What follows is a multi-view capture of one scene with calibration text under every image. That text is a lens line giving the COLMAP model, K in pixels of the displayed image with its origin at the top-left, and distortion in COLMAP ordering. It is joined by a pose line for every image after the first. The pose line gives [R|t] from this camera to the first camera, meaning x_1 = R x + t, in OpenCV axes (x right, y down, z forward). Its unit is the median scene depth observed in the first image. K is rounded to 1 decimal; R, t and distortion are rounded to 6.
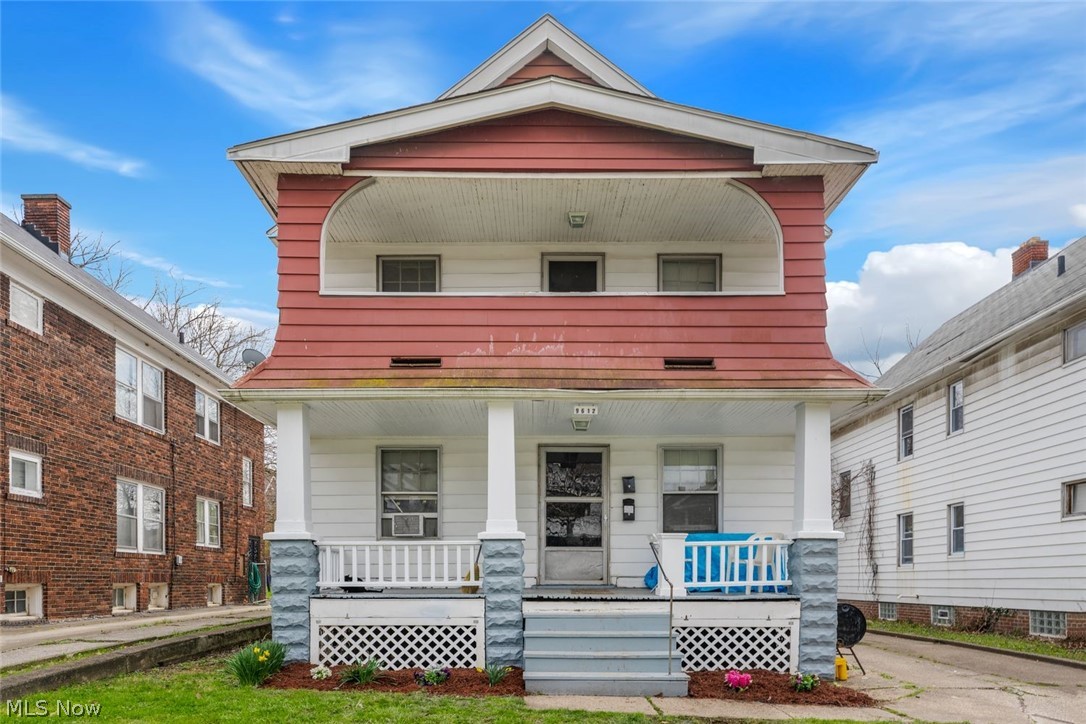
lens RADIAL K [[734.0, 0, 542.6], [0, 734.0, 385.0], [0, 0, 1]] dist [-0.002300, -0.038352]
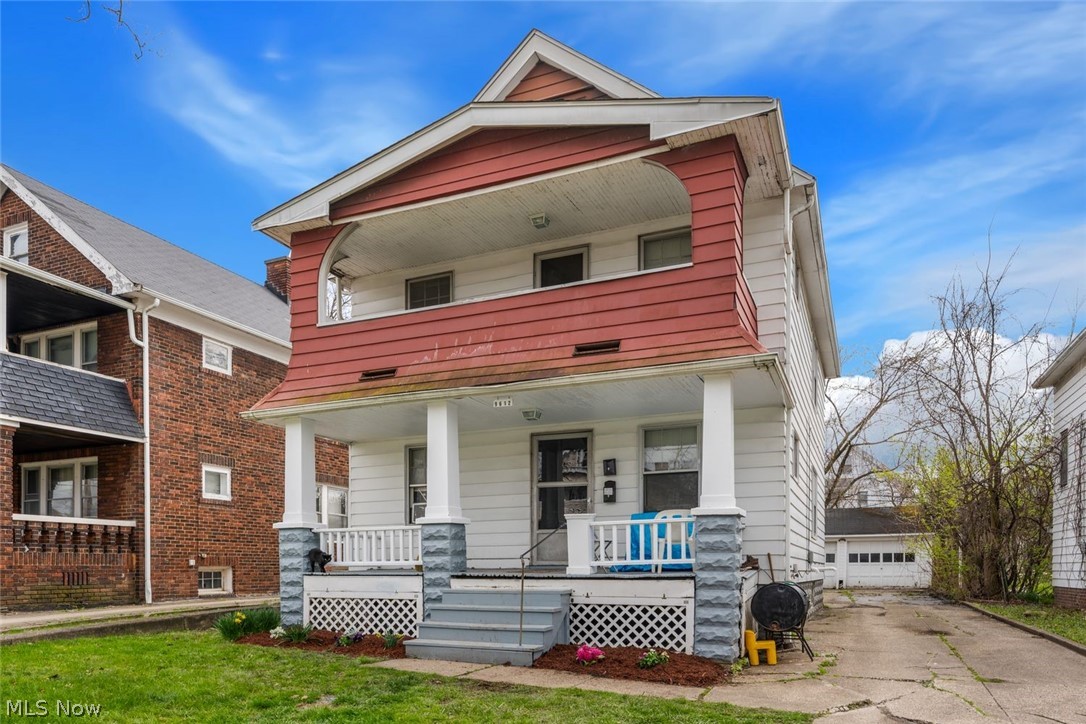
lens RADIAL K [[730.1, 0, 543.0], [0, 730.1, 362.0], [0, 0, 1]] dist [-0.031045, -0.000575]
pose [[0.915396, -0.111447, -0.386821, 0.516387], [0.108303, 0.993665, -0.029989, 0.012267], [0.387712, -0.014442, 0.921667, 0.028735]]
